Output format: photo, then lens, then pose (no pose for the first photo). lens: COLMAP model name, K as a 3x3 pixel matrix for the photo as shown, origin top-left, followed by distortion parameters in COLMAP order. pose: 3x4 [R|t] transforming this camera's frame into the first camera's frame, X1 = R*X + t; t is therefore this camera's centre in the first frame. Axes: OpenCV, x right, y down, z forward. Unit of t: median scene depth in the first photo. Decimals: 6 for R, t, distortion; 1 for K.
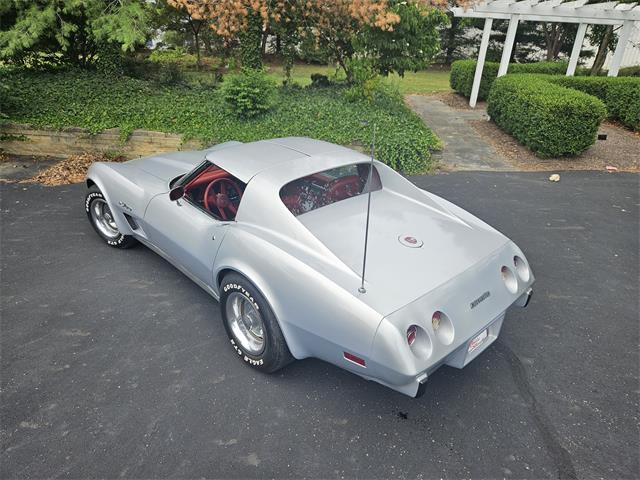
lens RADIAL K [[428.8, 0, 320.4], [0, 428.8, 244.9], [0, 0, 1]] dist [0.070738, -0.057963]
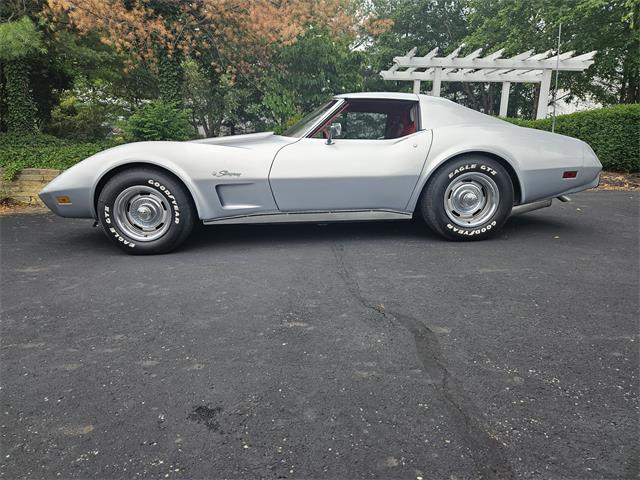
lens RADIAL K [[428.8, 0, 312.1], [0, 428.8, 238.1], [0, 0, 1]] dist [0.070738, -0.057963]
pose [[0.997591, -0.042766, 0.054614, 0.099795], [0.054007, 0.972942, -0.224648, 0.103975], [-0.043529, 0.227056, 0.972908, 0.140527]]
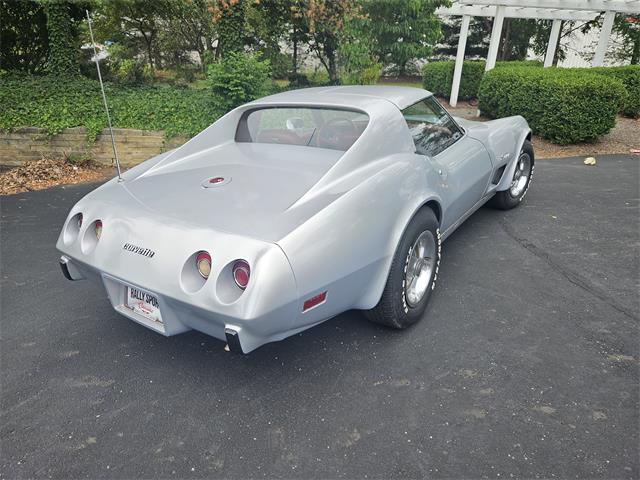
lens RADIAL K [[428.8, 0, 315.0], [0, 428.8, 244.6], [0, 0, 1]] dist [0.070738, -0.057963]
pose [[0.993046, -0.059046, 0.101847, -0.123327], [0.063819, 0.996980, -0.044257, 0.021511], [-0.098927, 0.050449, 0.993815, 0.138420]]
